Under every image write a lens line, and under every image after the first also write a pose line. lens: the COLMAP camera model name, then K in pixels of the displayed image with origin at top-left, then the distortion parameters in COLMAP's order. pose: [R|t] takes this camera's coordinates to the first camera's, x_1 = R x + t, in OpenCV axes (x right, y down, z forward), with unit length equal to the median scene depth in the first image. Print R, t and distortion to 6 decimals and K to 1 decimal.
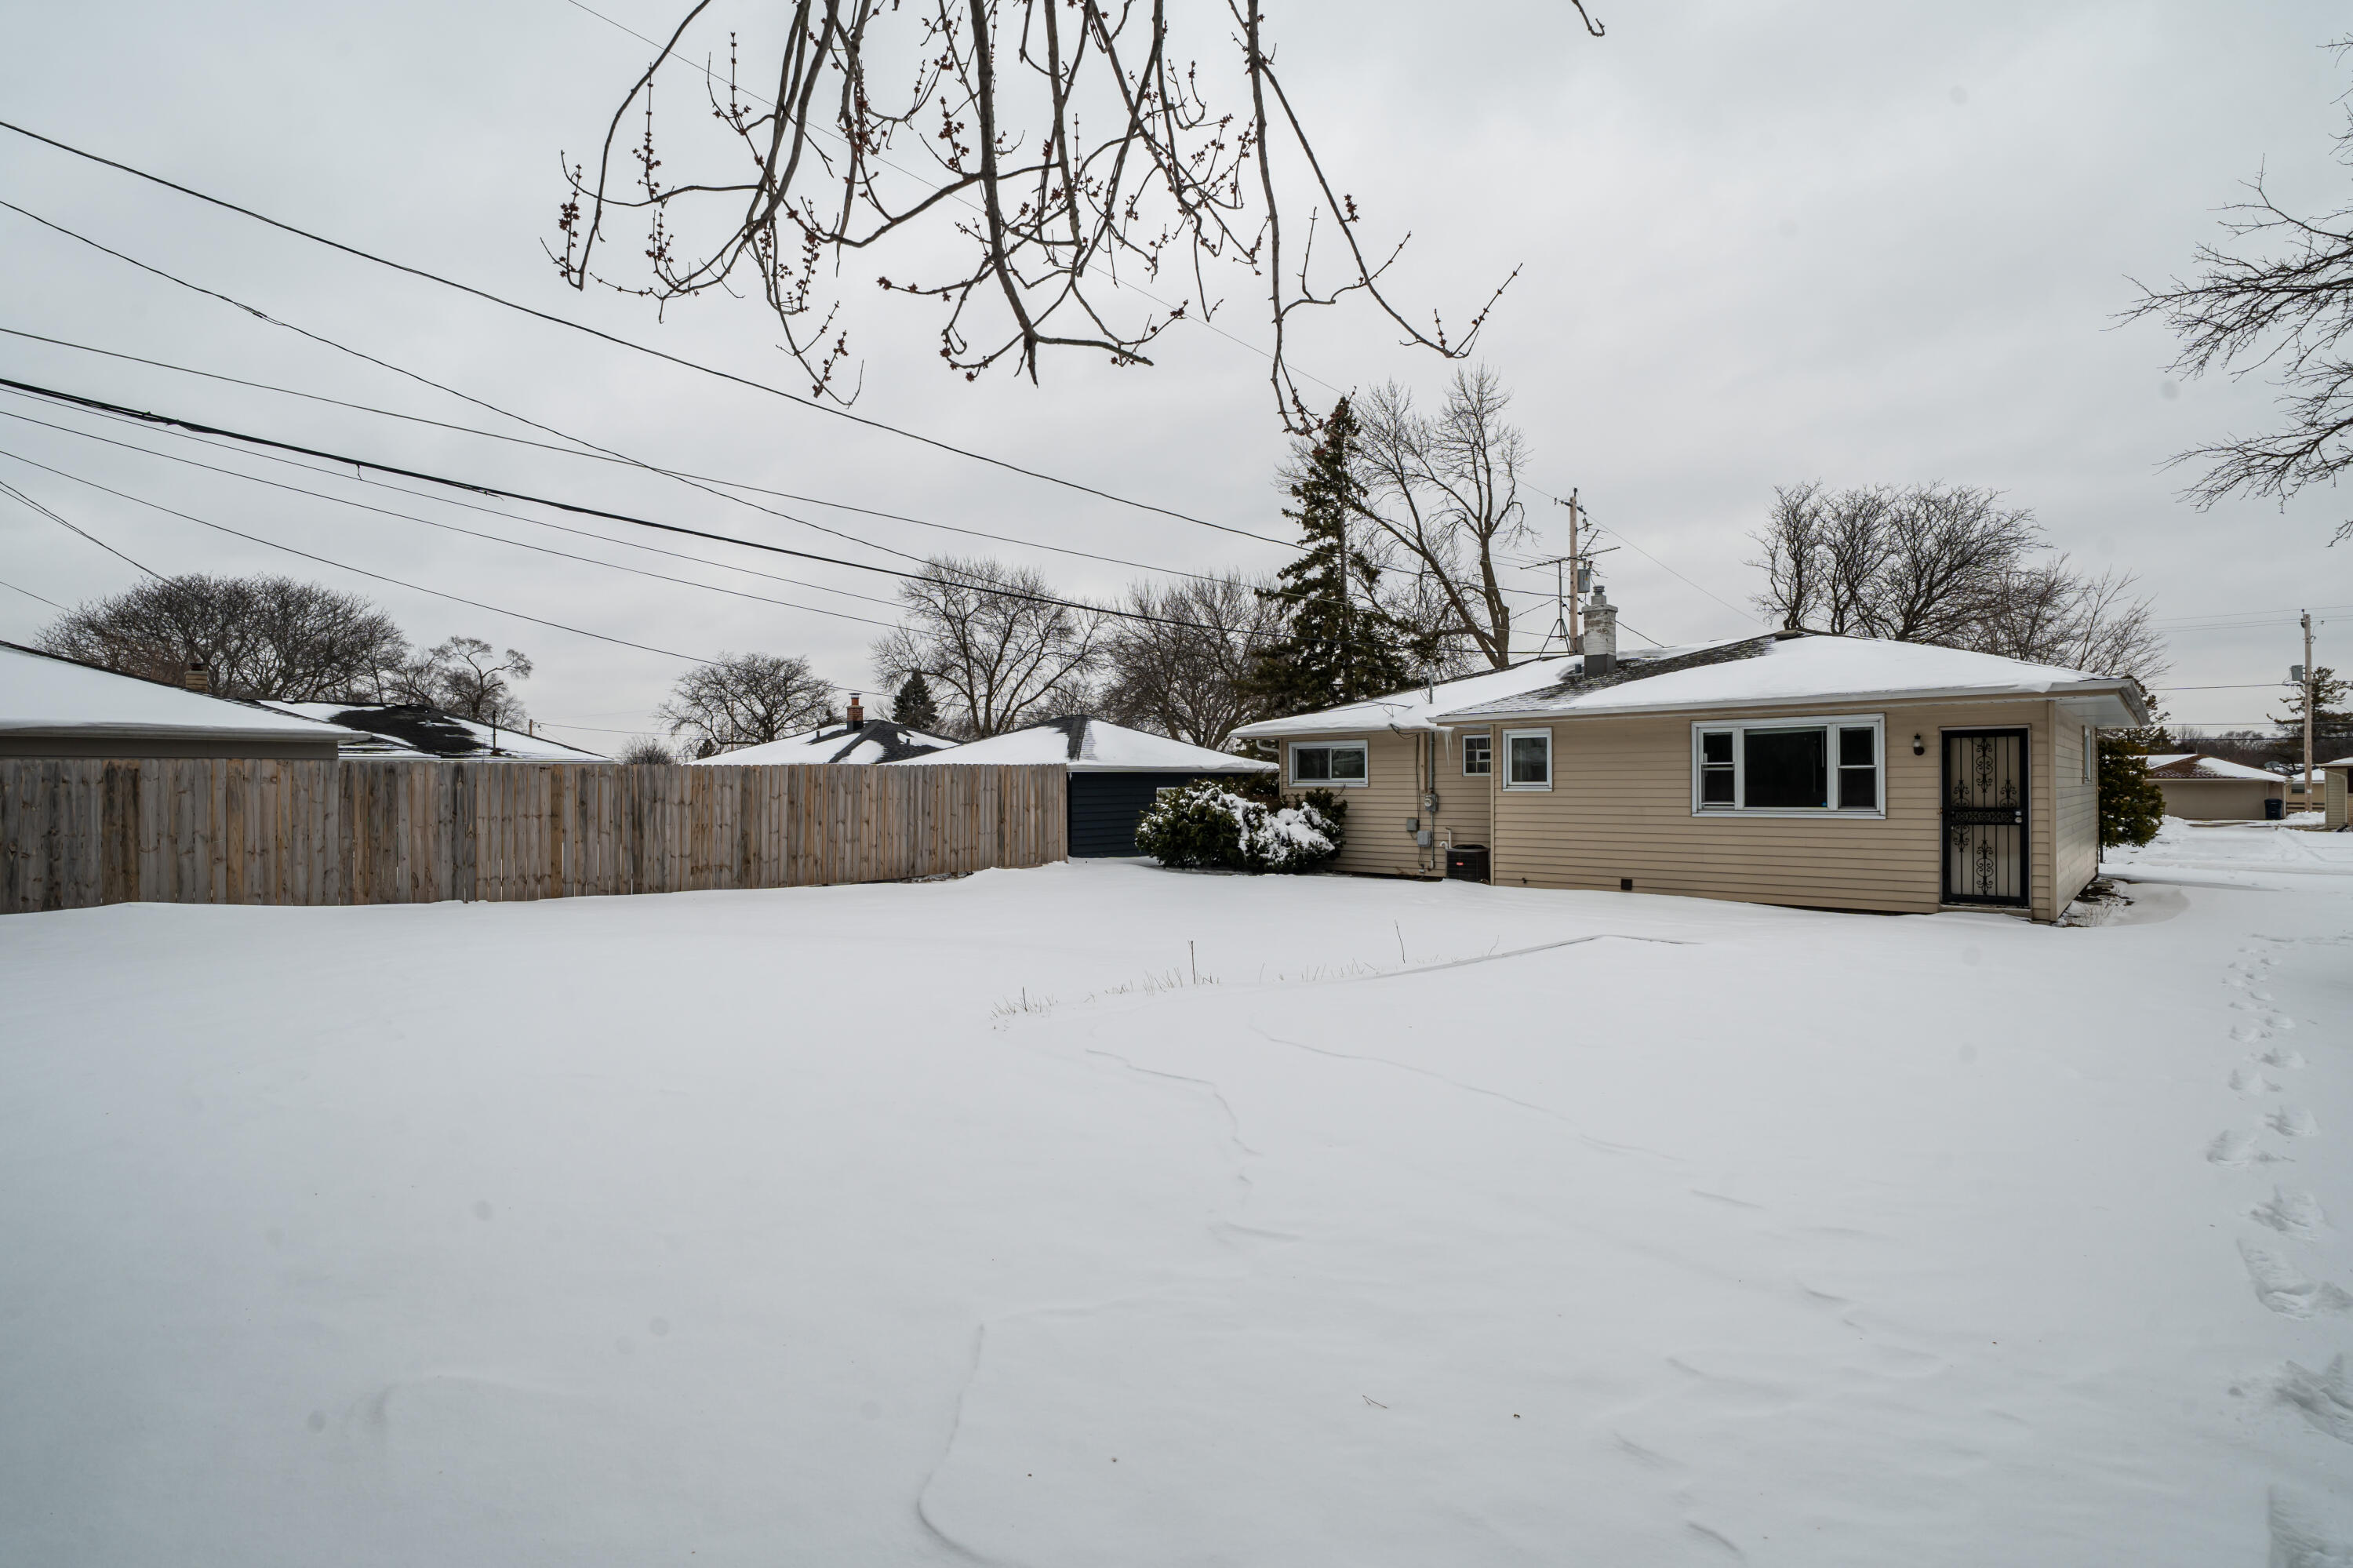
lens RADIAL K [[1066.4, 0, 1173.4], [0, 1066.4, 772.8], [0, 0, 1]] dist [-0.010059, 0.004554]
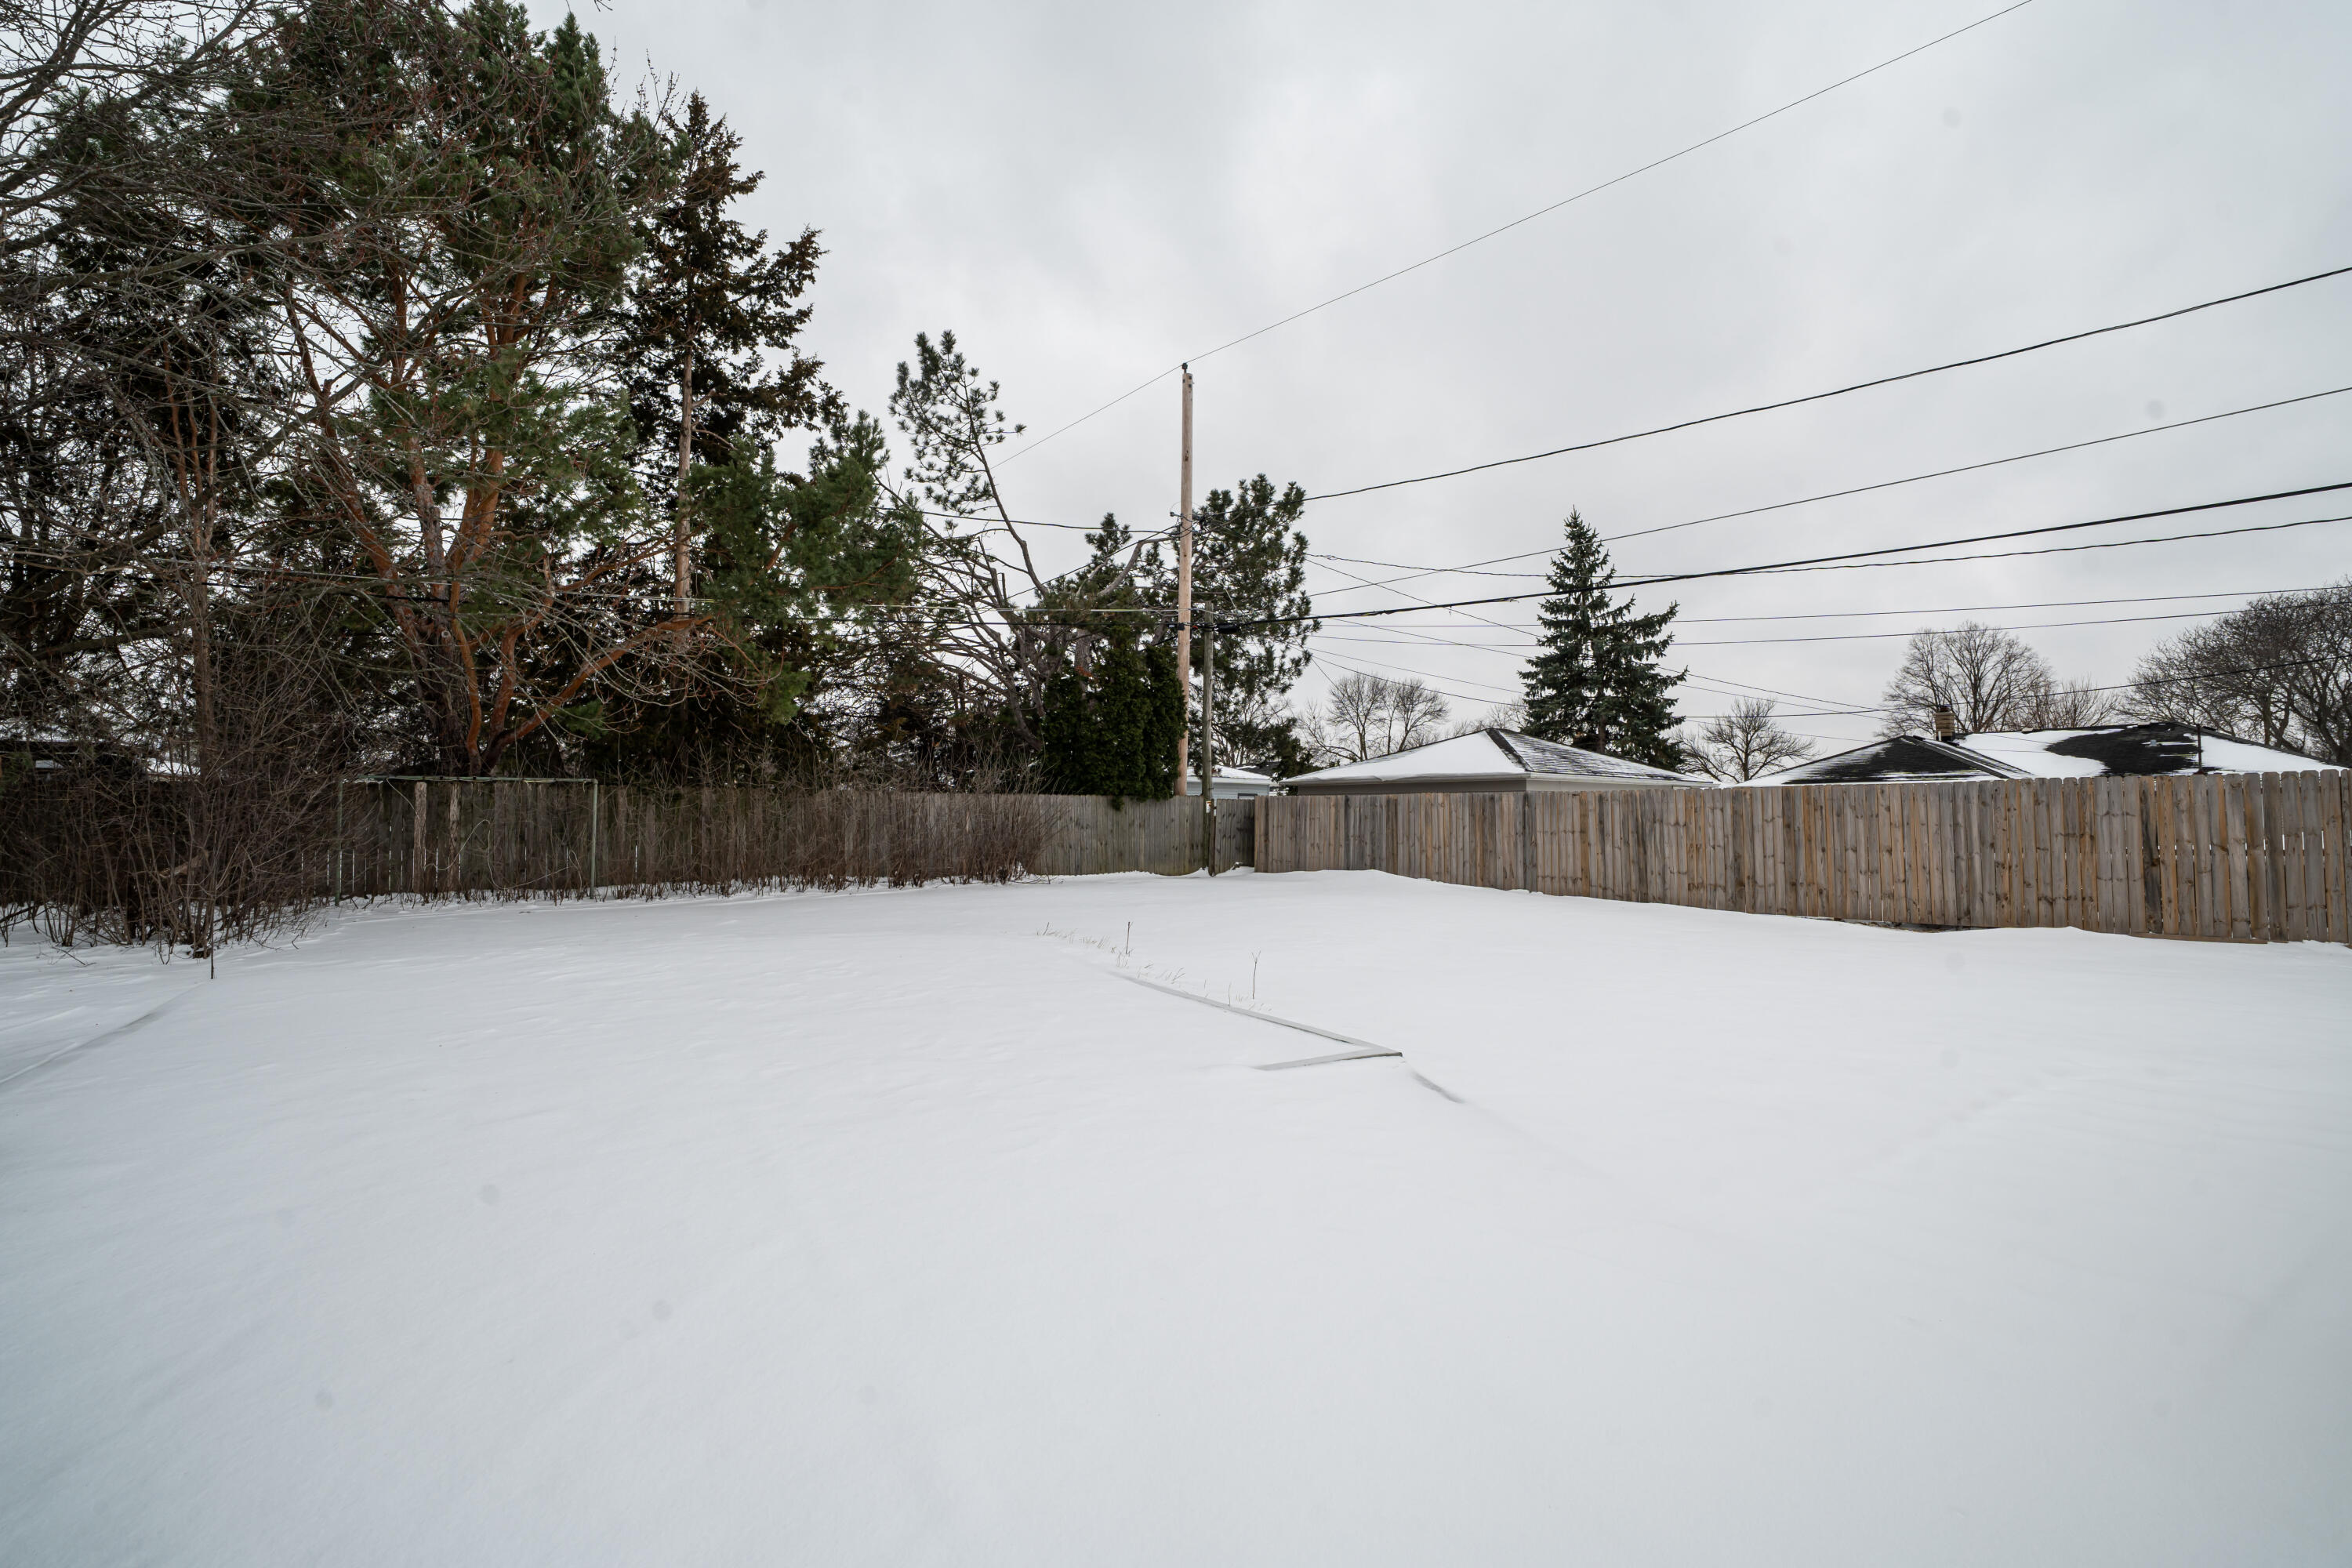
lens RADIAL K [[1065.9, 0, 1172.9], [0, 1065.9, 772.8], [0, 0, 1]] dist [-0.010059, 0.004554]
pose [[-0.075723, -0.032690, -0.996593, 0.572442], [0.011528, 0.999367, -0.033657, 0.005512], [0.997062, -0.014037, -0.075298, 0.482780]]
